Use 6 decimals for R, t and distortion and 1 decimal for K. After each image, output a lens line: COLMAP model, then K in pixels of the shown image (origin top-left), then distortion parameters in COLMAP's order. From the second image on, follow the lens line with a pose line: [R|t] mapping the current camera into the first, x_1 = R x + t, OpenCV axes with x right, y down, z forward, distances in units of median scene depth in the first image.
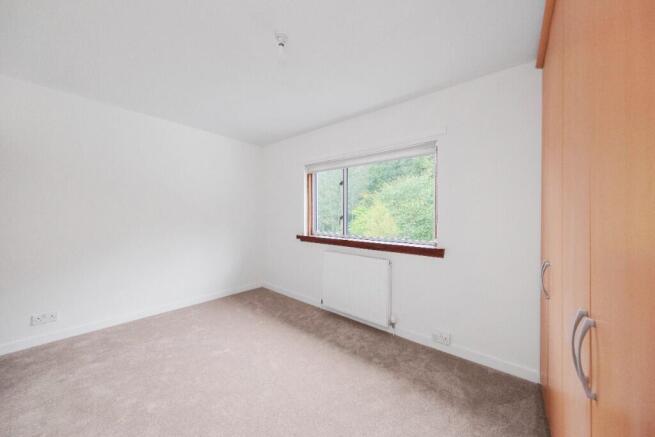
lens RADIAL K [[223.5, 0, 327.5], [0, 223.5, 218.5], [0, 0, 1]] dist [0.000398, -0.000021]
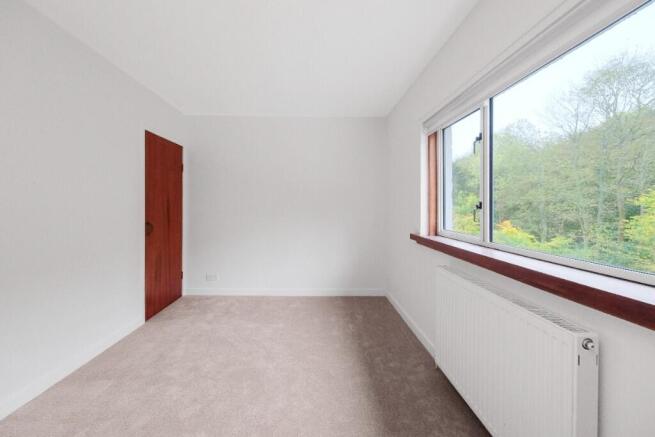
lens RADIAL K [[234.1, 0, 327.1], [0, 234.1, 214.7], [0, 0, 1]] dist [-0.000740, -0.000065]
pose [[0.668986, 0.024258, -0.742879, 0.255947], [-0.012973, 0.999696, 0.020962, 0.010736], [0.743162, -0.004386, 0.669097, 0.468752]]
